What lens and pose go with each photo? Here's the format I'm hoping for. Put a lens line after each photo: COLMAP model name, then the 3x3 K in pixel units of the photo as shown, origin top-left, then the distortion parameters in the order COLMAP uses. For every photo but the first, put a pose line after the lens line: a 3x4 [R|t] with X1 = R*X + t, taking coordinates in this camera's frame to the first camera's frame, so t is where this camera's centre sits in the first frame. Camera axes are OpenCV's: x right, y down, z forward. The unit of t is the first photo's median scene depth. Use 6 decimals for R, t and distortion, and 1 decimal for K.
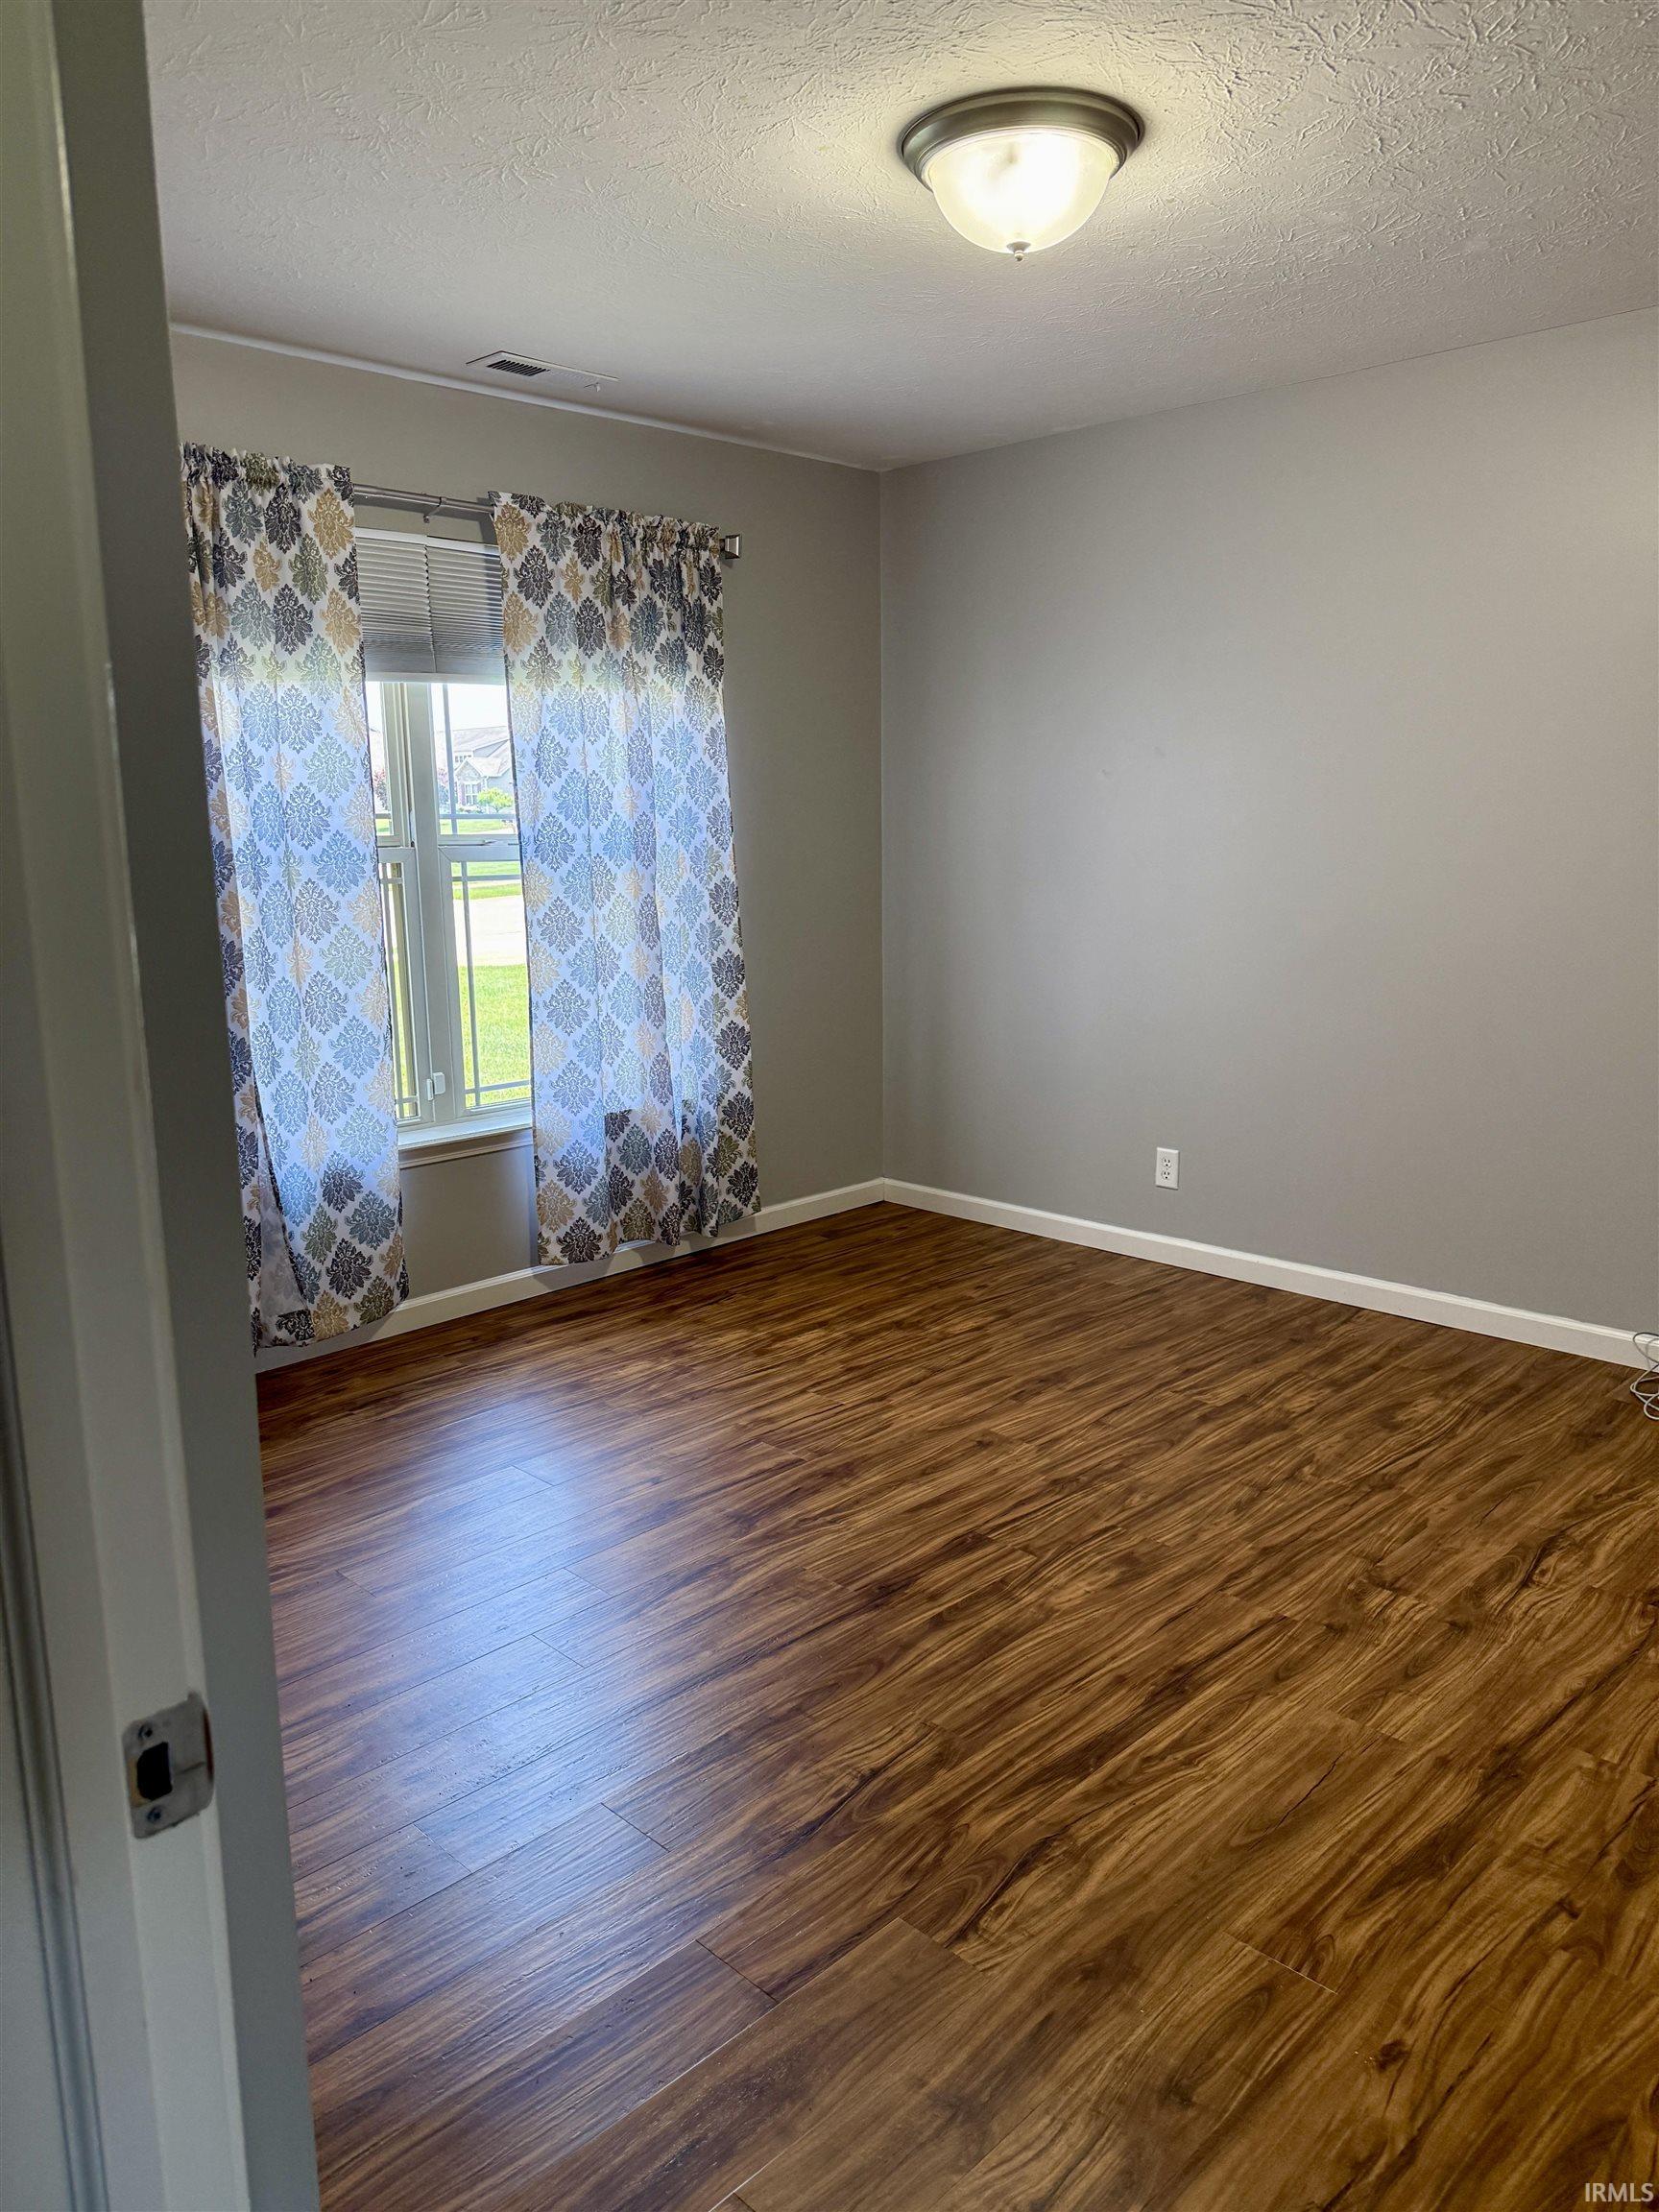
lens RADIAL K [[1583.0, 0, 828.1], [0, 1583.0, 1123.6], [0, 0, 1]] dist [0.048893, -0.052101]
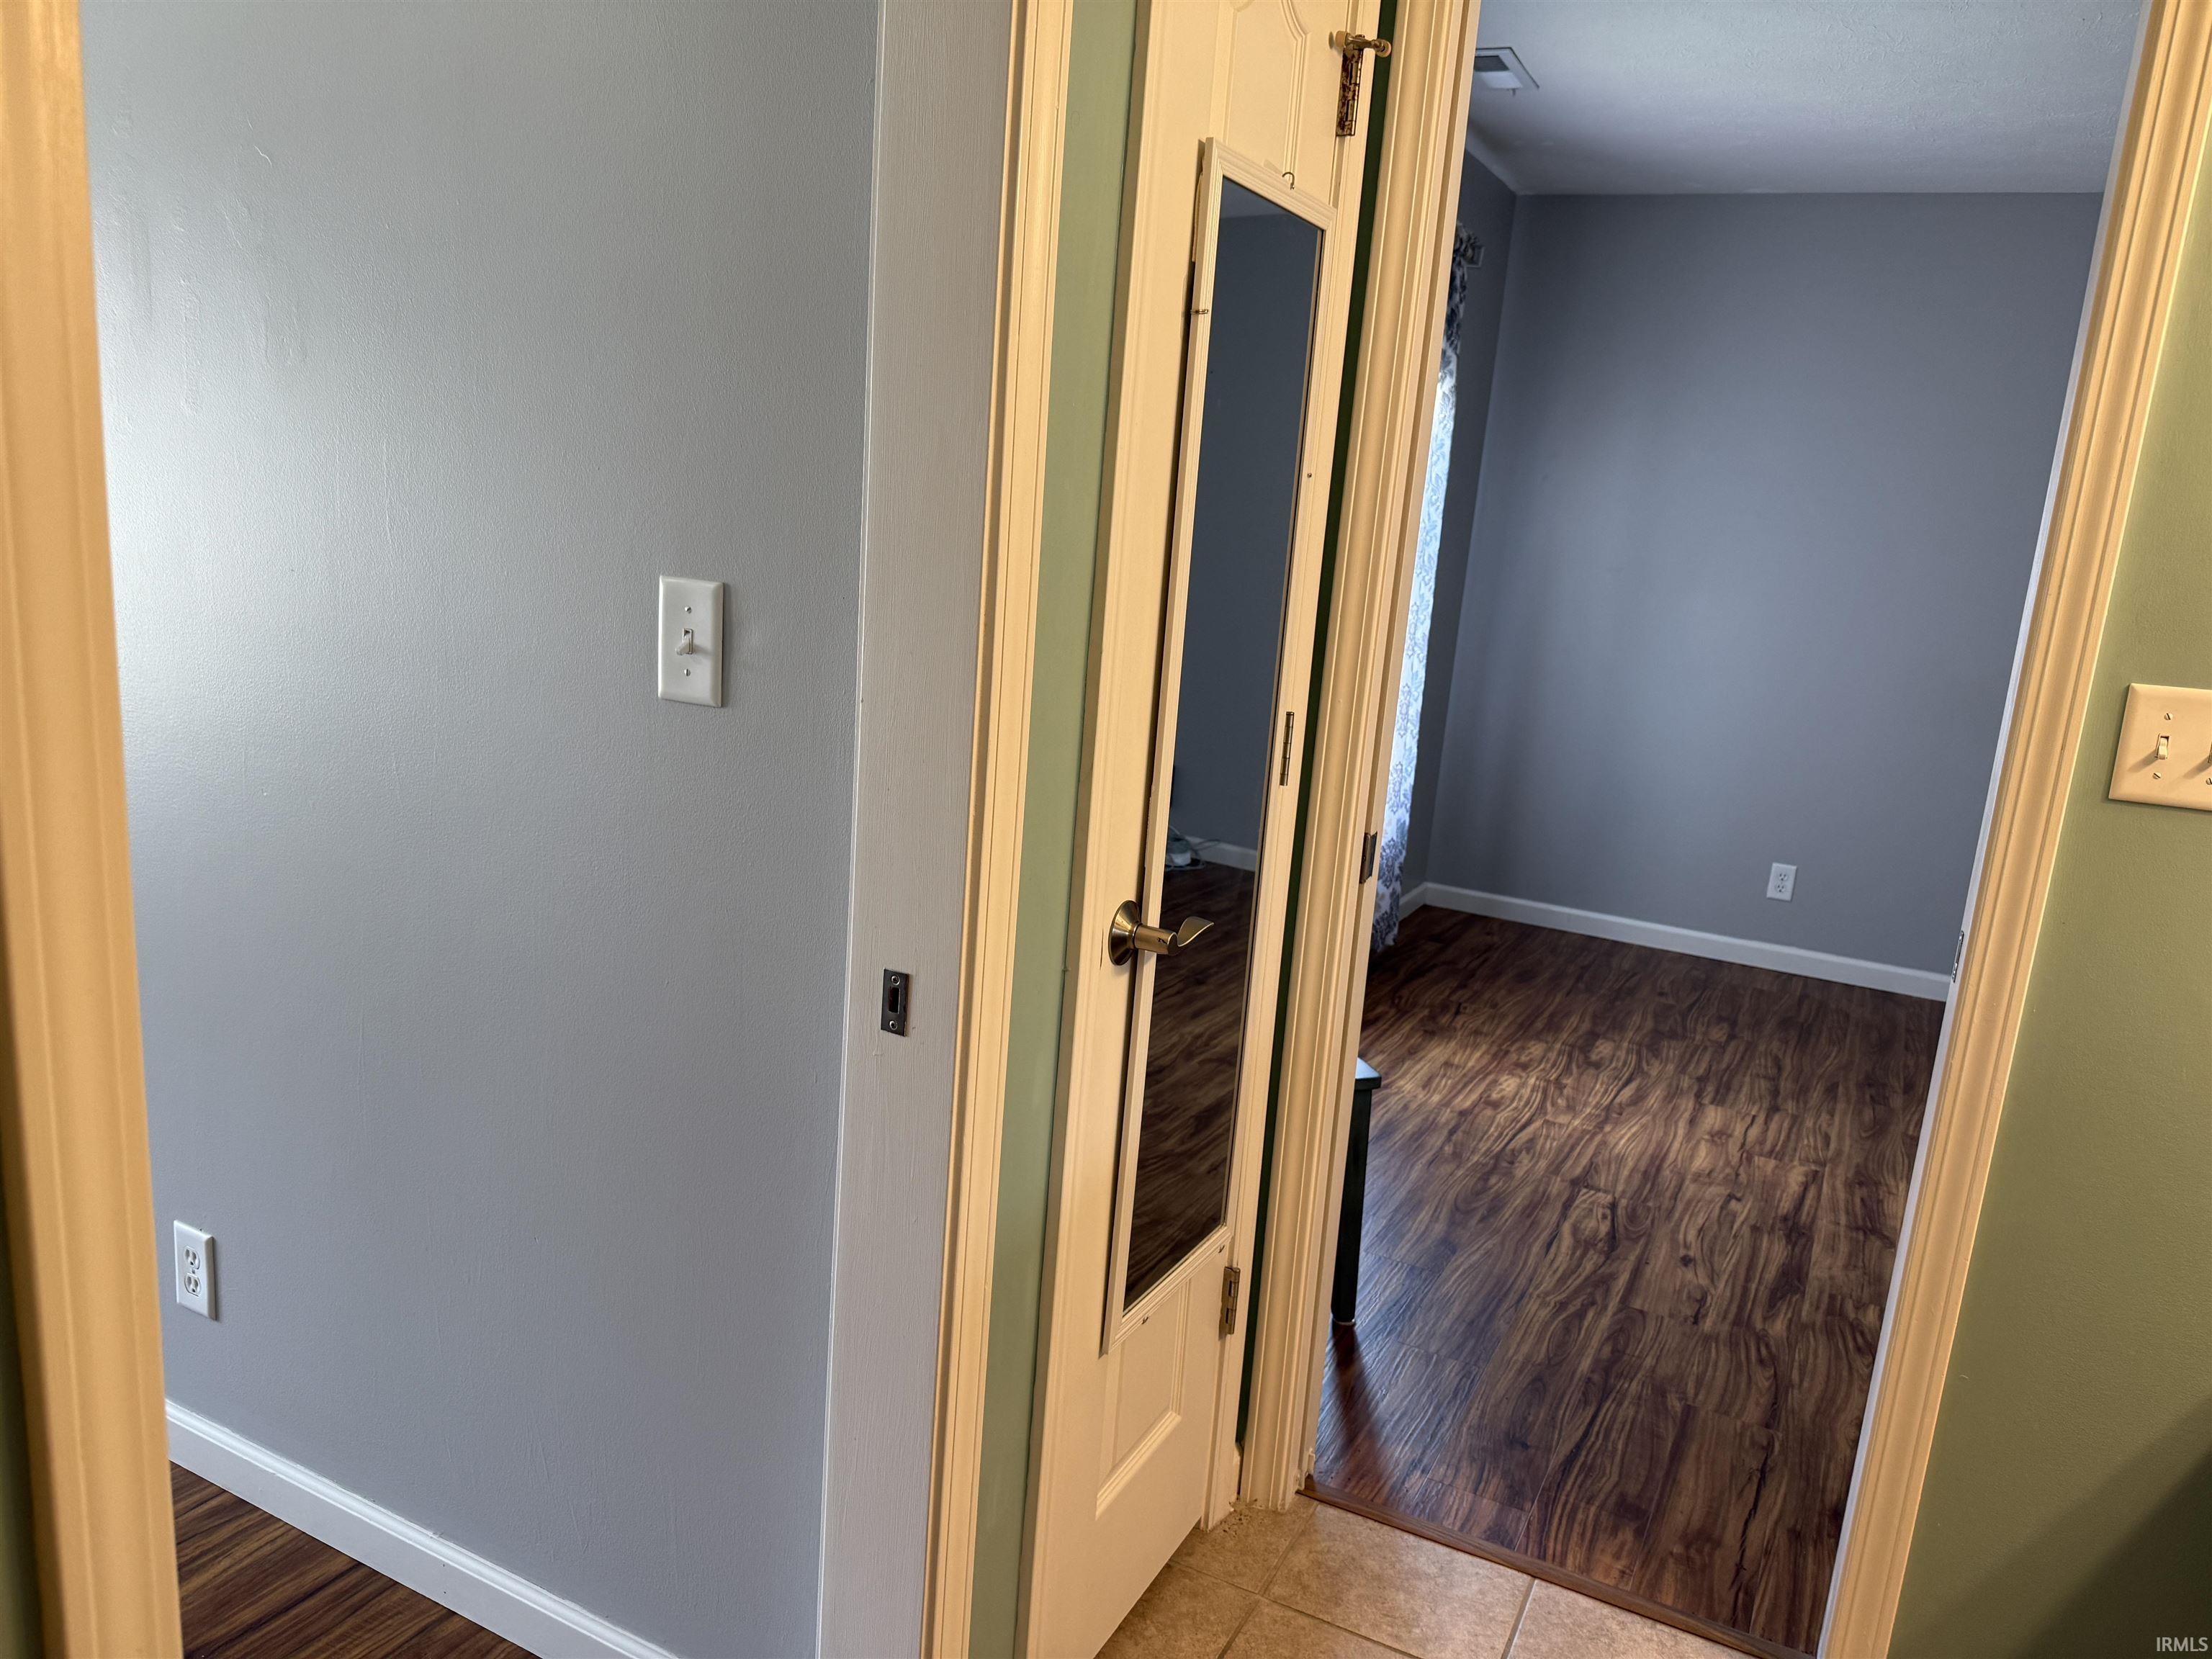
lens RADIAL K [[1583.0, 0, 1092.9], [0, 1583.0, 837.4], [0, 0, 1]] dist [0.048893, -0.052101]
pose [[0.946479, 0.020454, 0.322117, -1.080100], [-0.028965, 0.999346, 0.021653, -0.023082], [-0.321463, -0.029825, 0.946452, 0.218725]]
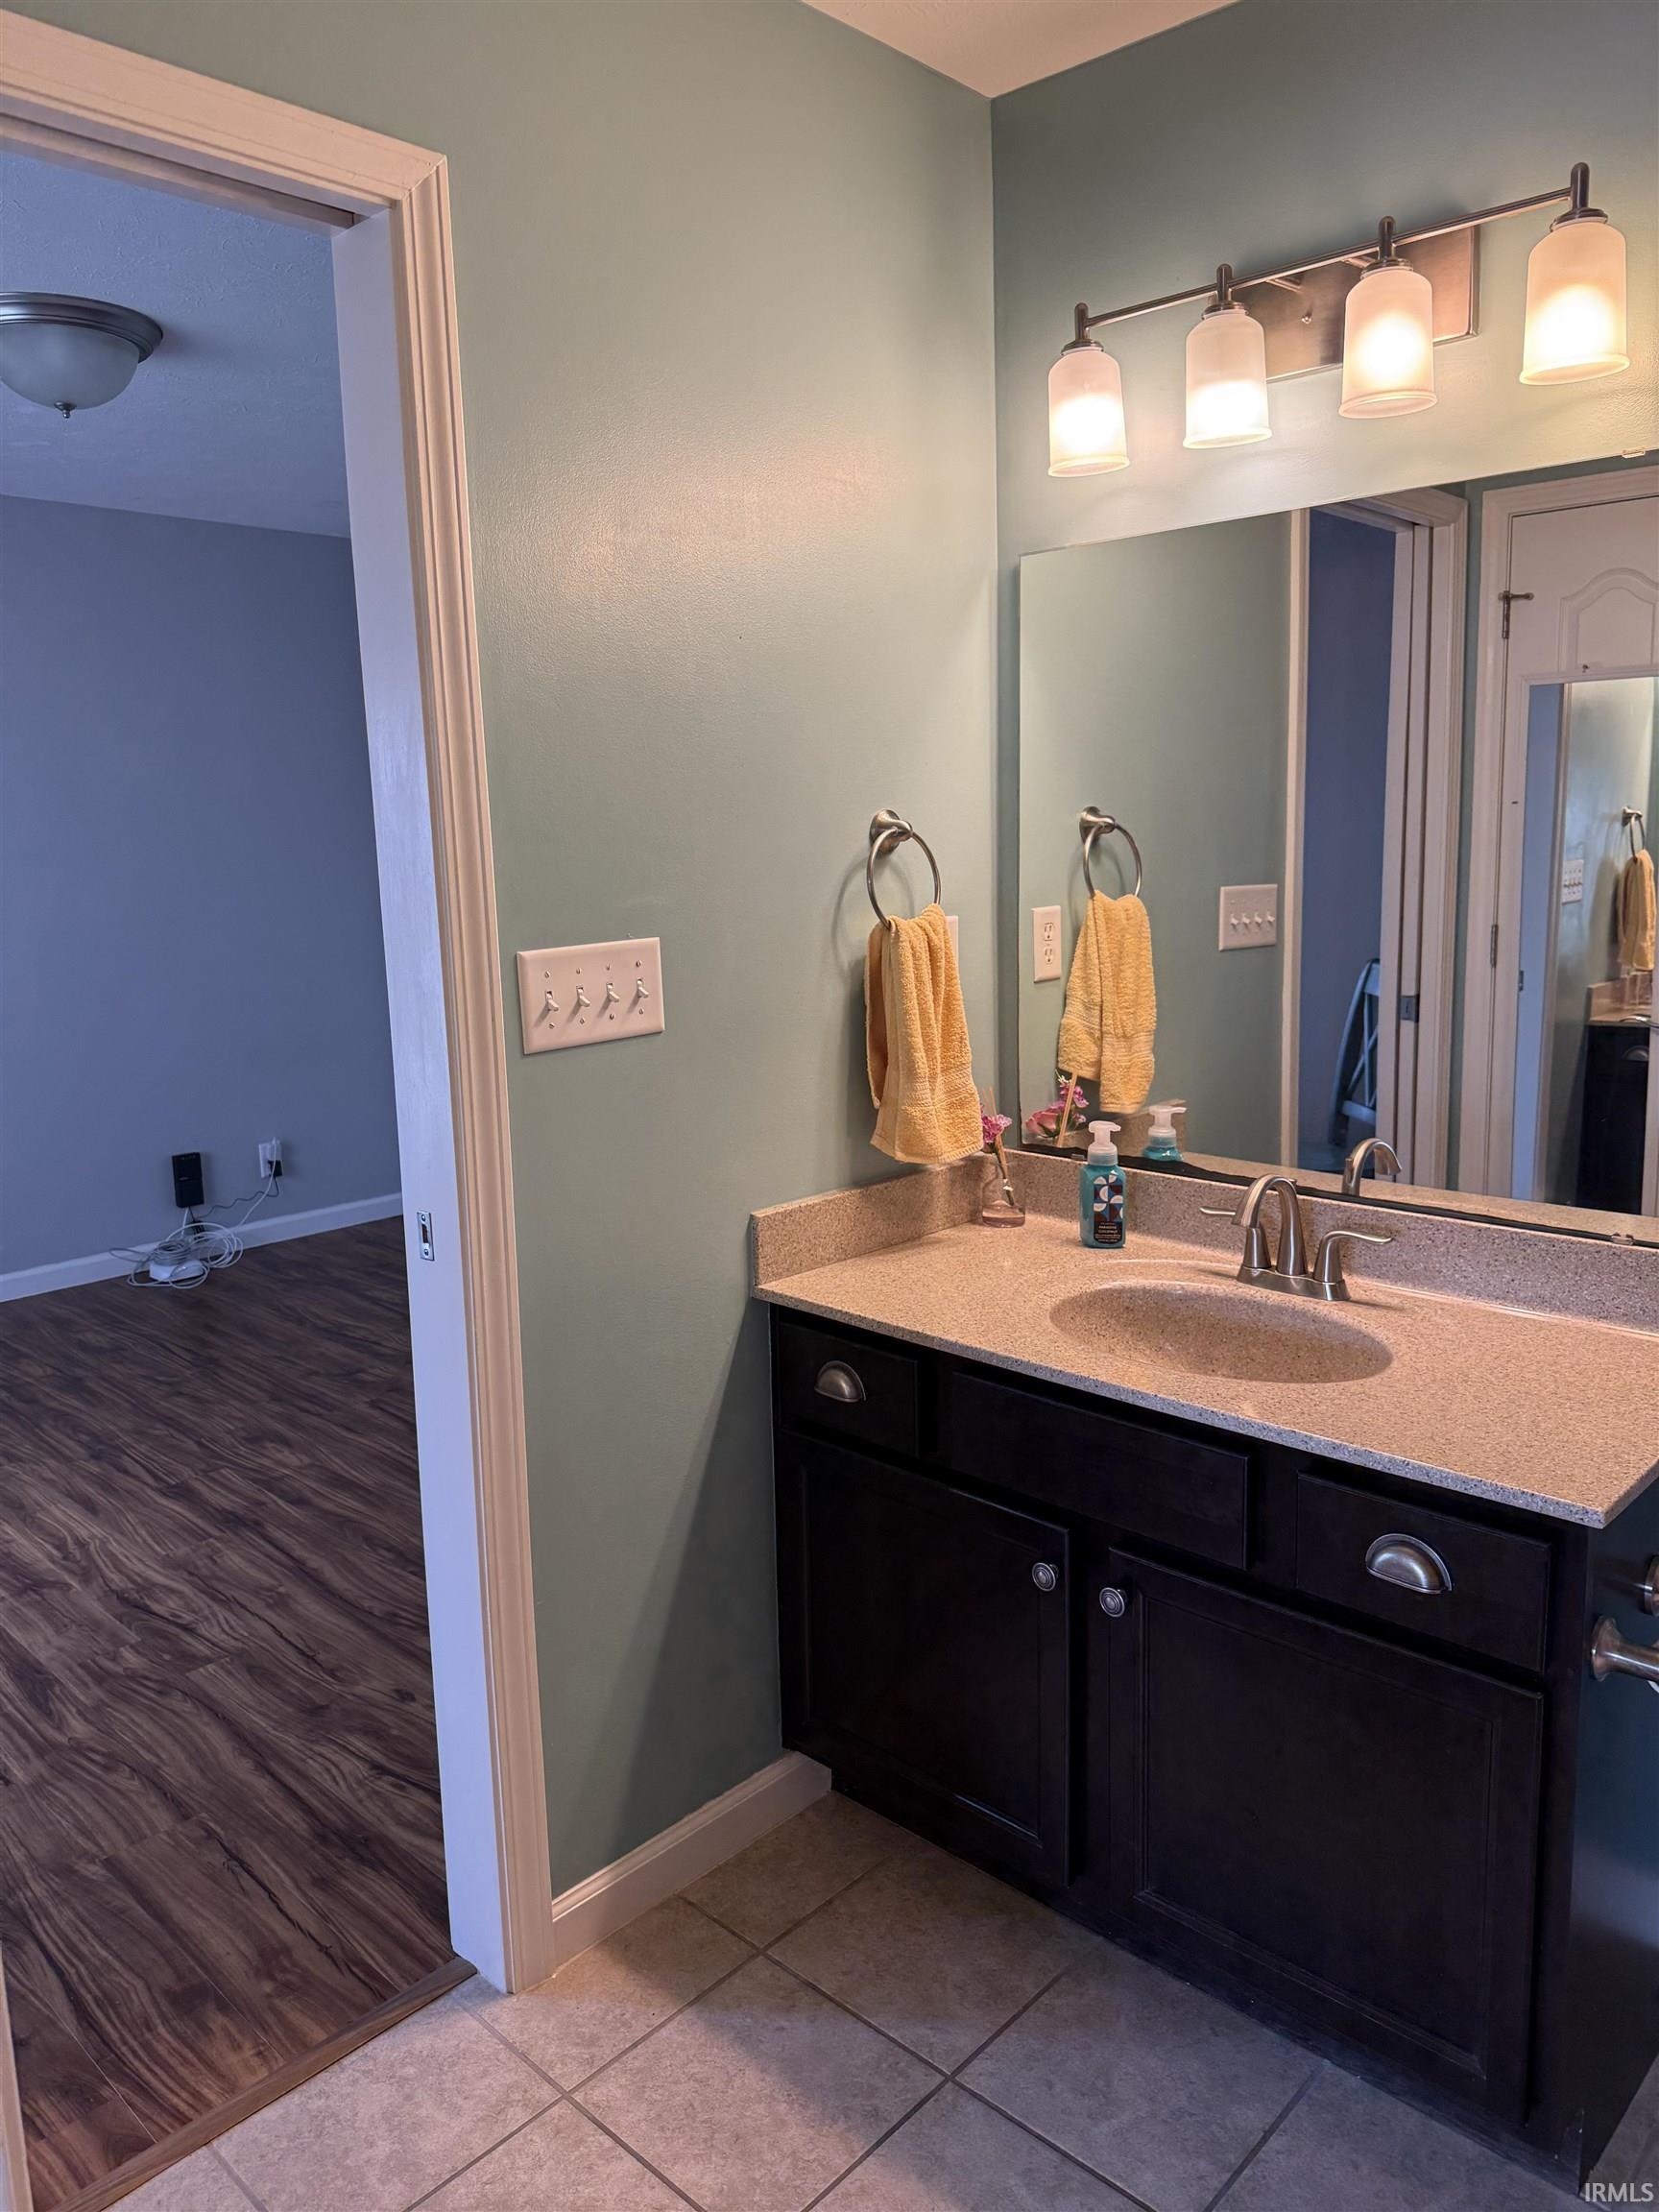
lens RADIAL K [[1583.0, 0, 823.9], [0, 1583.0, 1095.4], [0, 0, 1]] dist [0.048893, -0.052101]
pose [[-0.013160, -0.159431, 0.987121, -1.184331], [0.231052, 0.960005, 0.158132, -0.096827], [-0.972852, 0.230158, 0.024203, 0.539413]]
